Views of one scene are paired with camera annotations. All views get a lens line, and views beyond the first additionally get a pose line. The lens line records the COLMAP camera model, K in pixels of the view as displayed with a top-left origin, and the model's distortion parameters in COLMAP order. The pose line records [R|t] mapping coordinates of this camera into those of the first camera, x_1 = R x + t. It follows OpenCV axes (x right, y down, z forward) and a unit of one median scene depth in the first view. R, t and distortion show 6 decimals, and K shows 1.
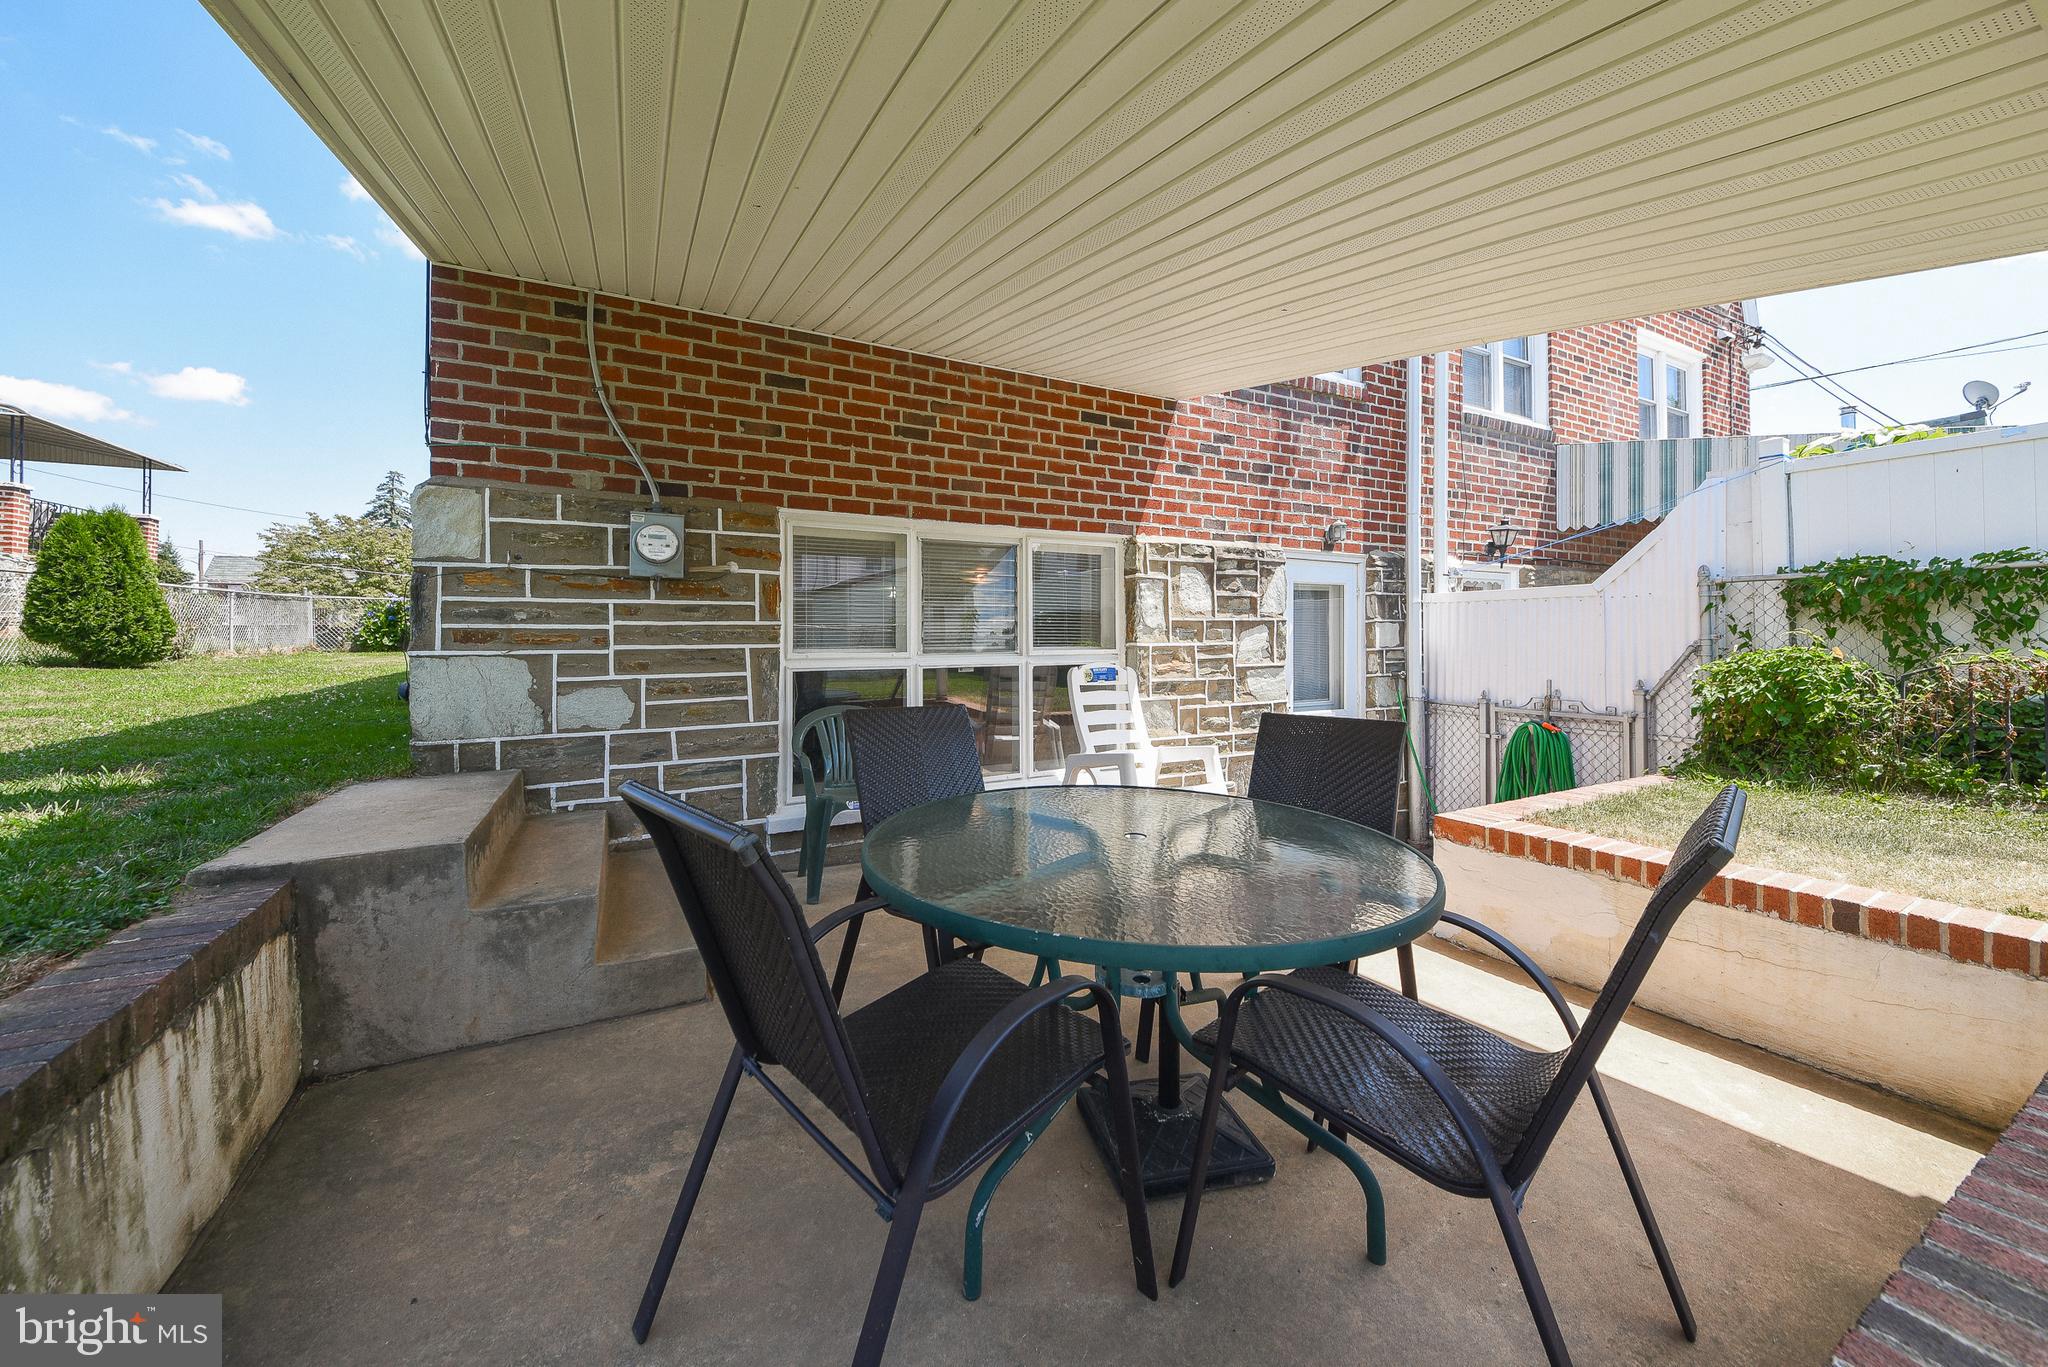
lens RADIAL K [[723.2, 0, 1028.9], [0, 723.2, 637.1], [0, 0, 1]] dist [0.012878, -0.000123]
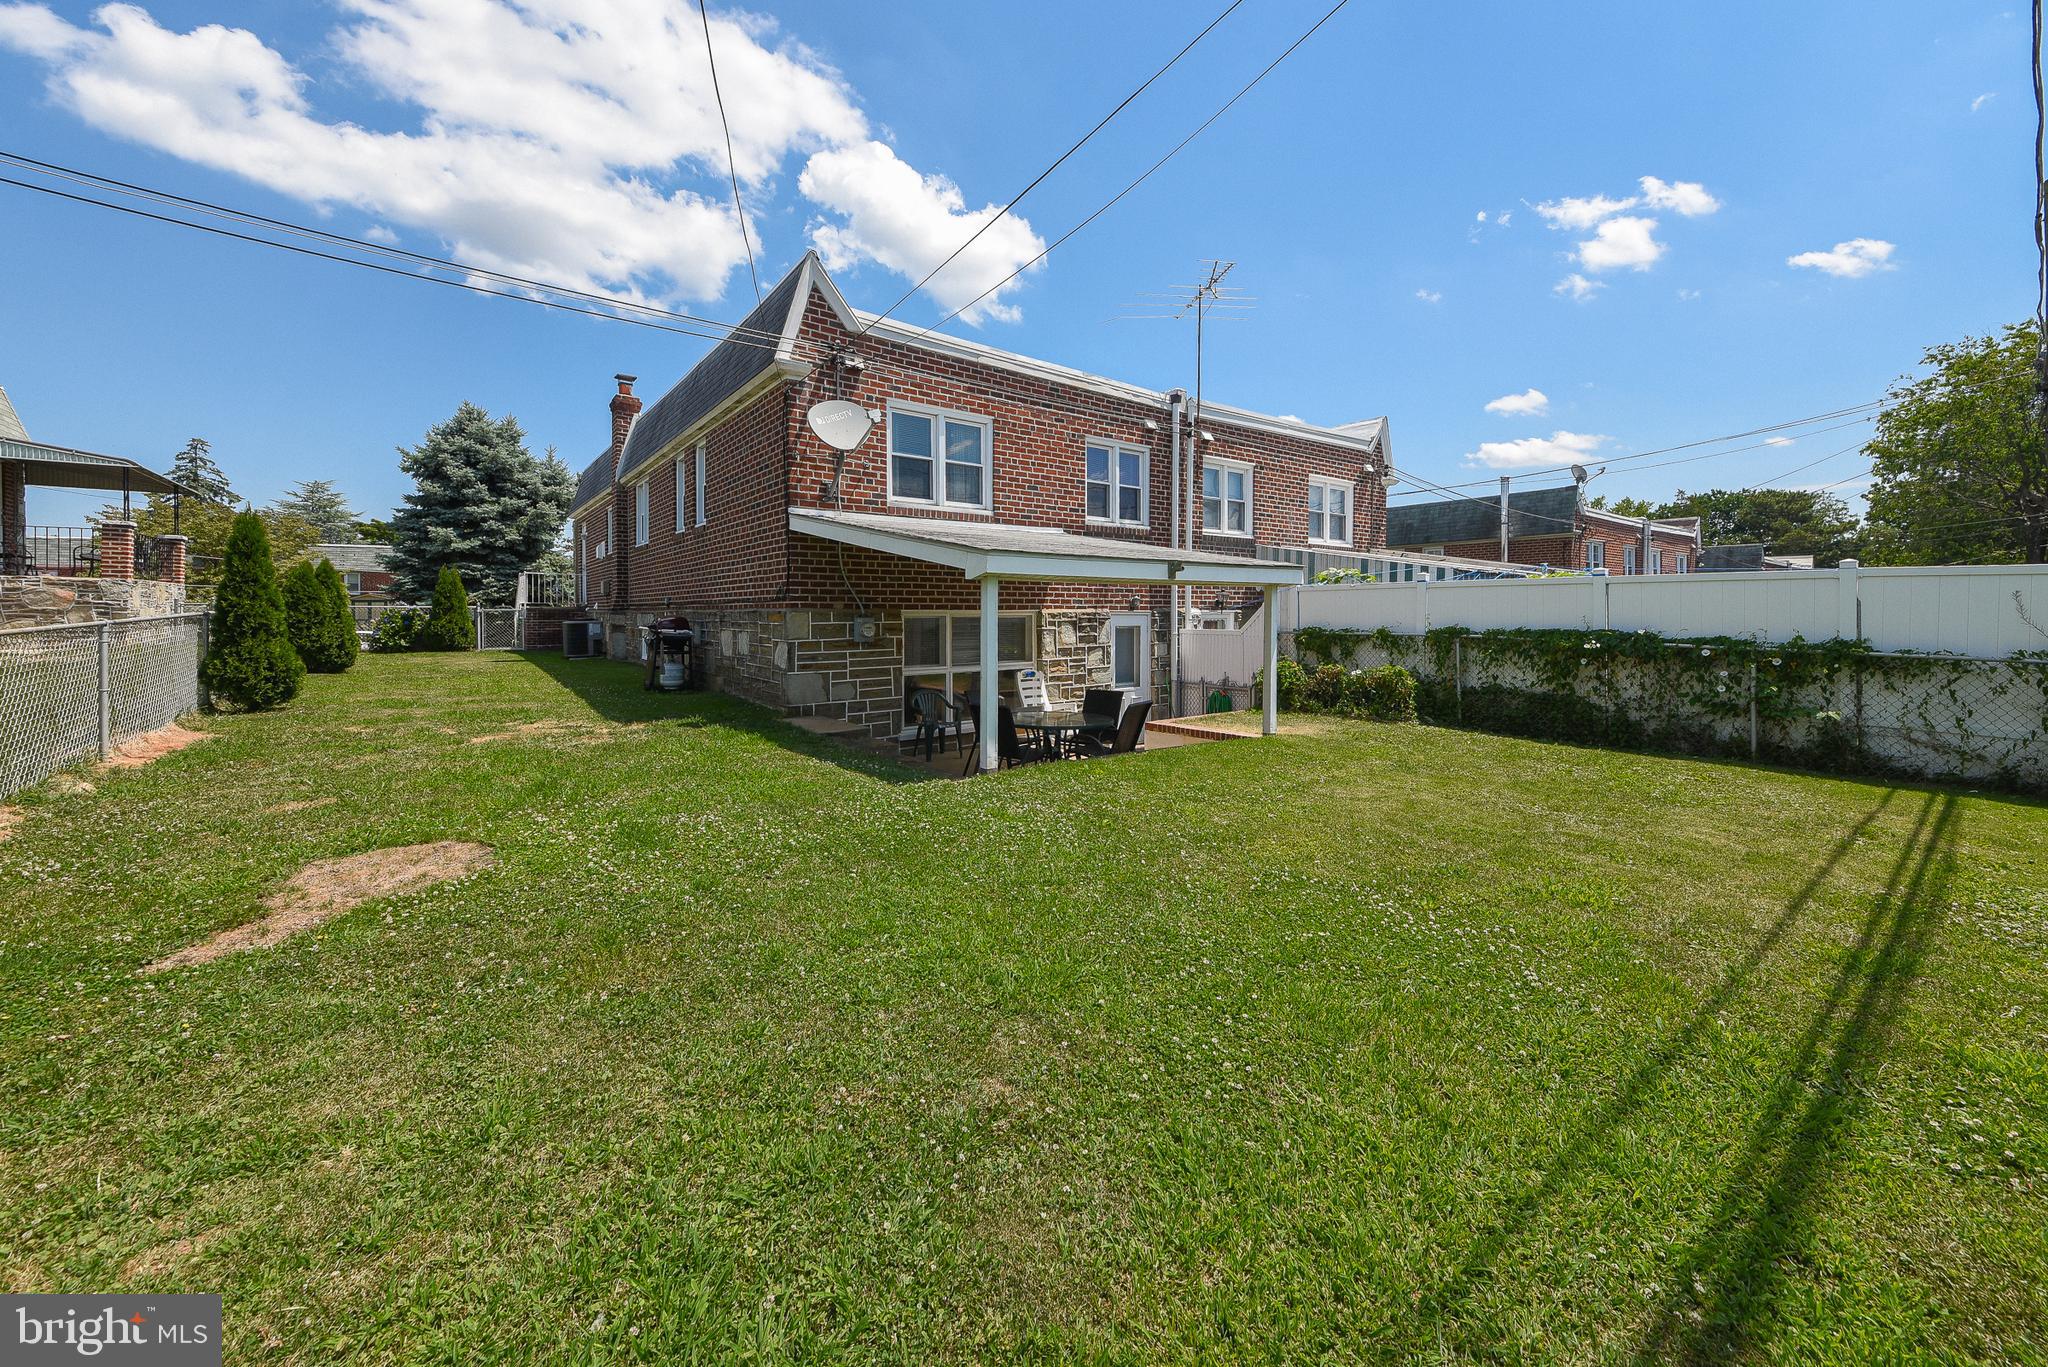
lens RADIAL K [[757.2, 0, 1024.0], [0, 757.2, 683.5], [0, 0, 1]] dist [-0.000298, -0.000191]
pose [[0.987979, -0.017335, 0.153610, -0.250120], [0.003379, 0.995877, 0.090655, -0.121314], [-0.154548, -0.089046, 0.983964, -1.214363]]
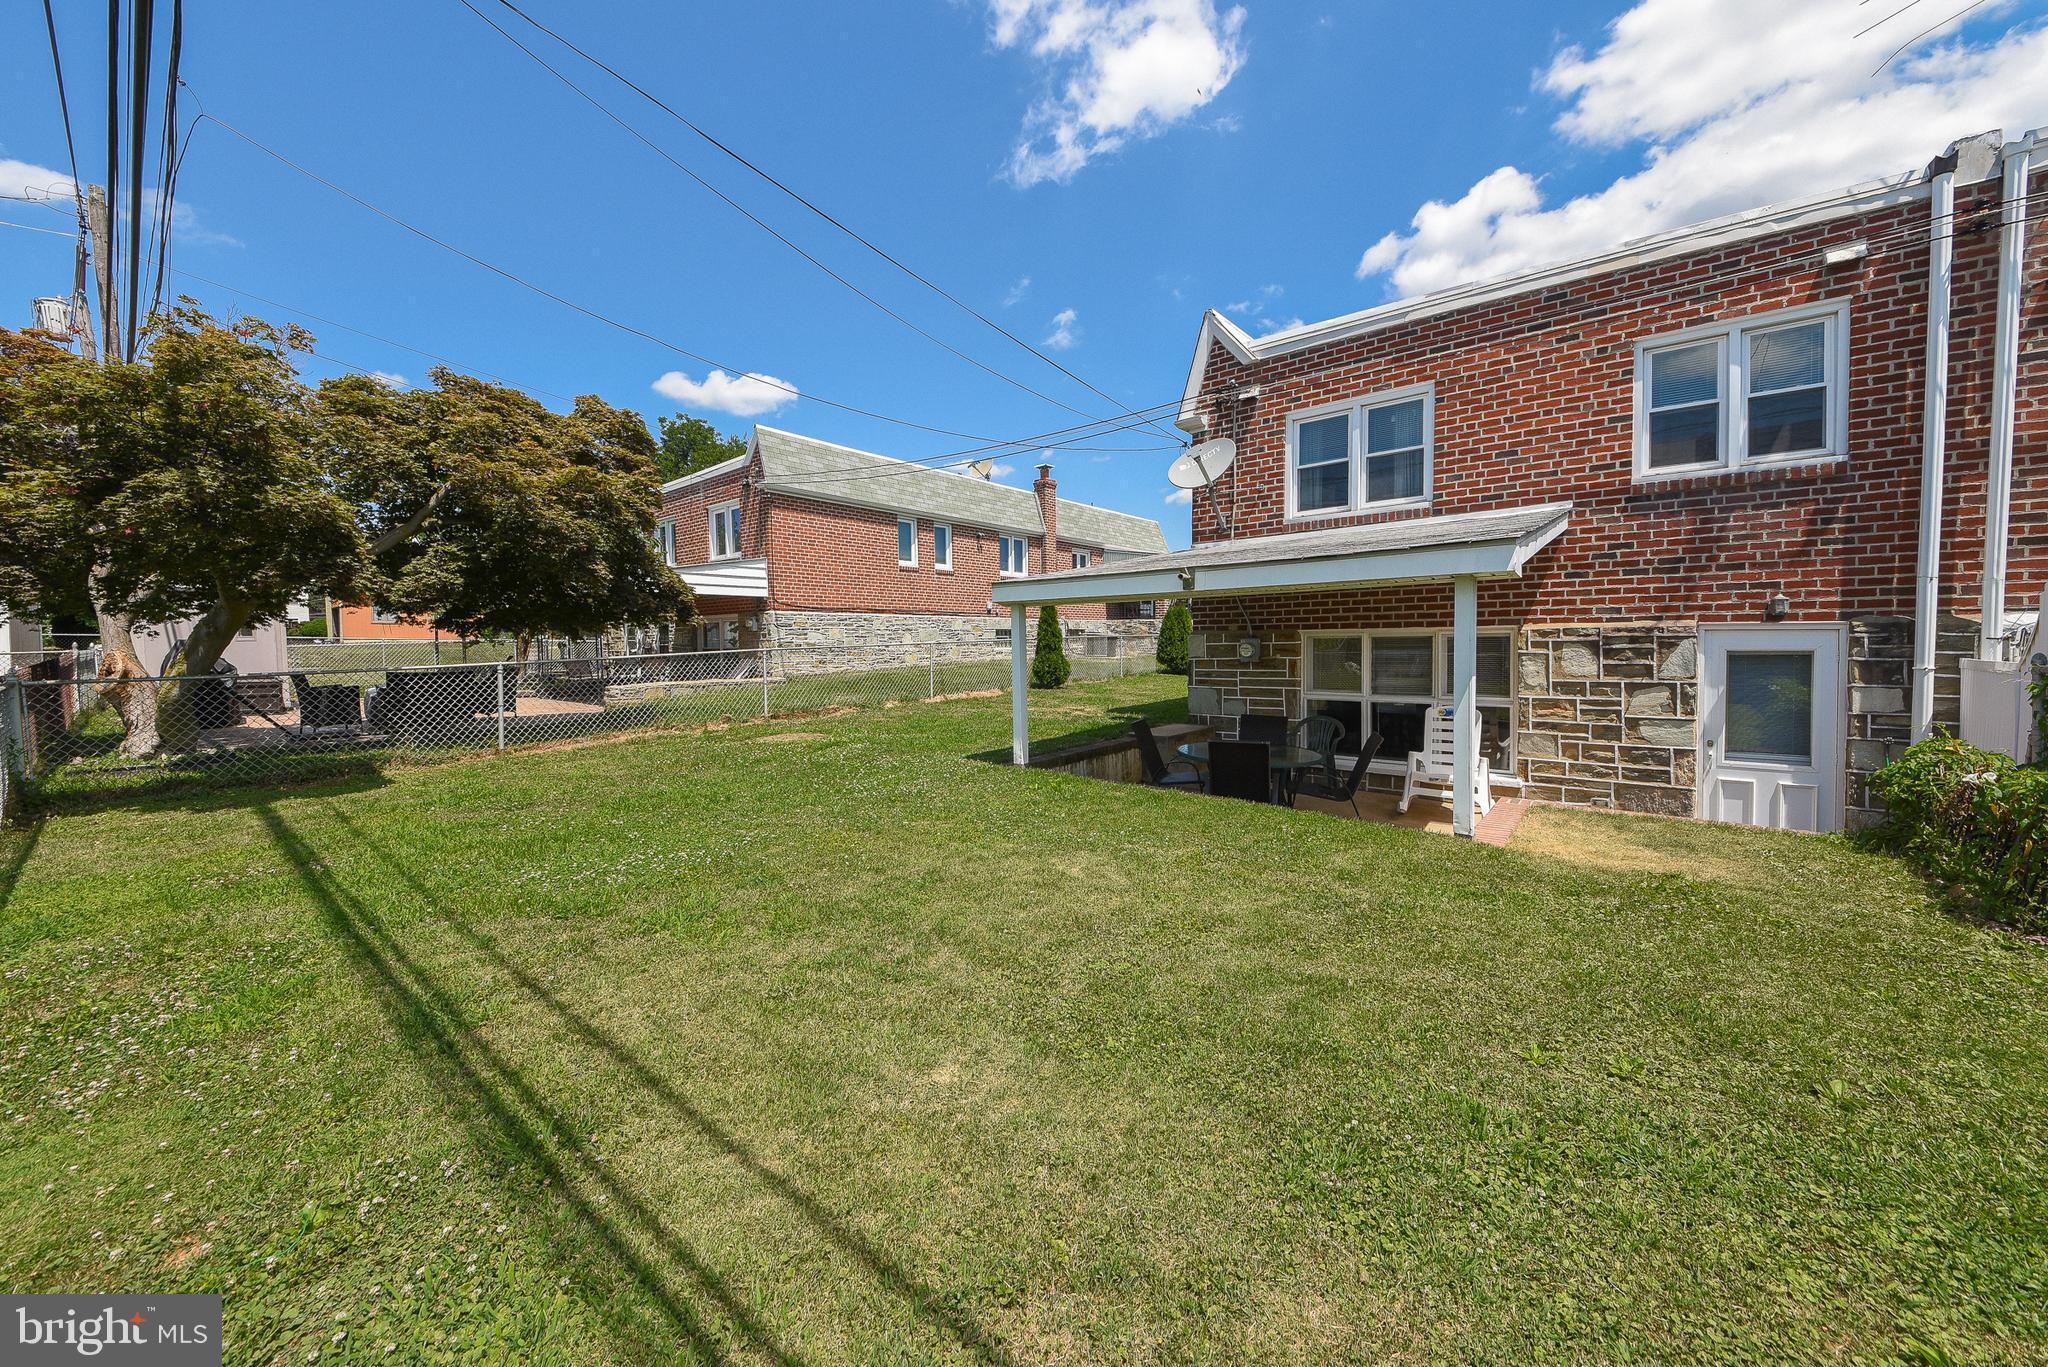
lens RADIAL K [[699.1, 0, 1025.9], [0, 699.1, 712.7], [0, 0, 1]] dist [-0.000298, -0.006703]
pose [[0.376023, 0.090344, -0.922196, 1.087783], [0.015832, 0.994464, 0.103879, -0.121218], [0.926475, -0.053662, 0.372511, -0.516738]]
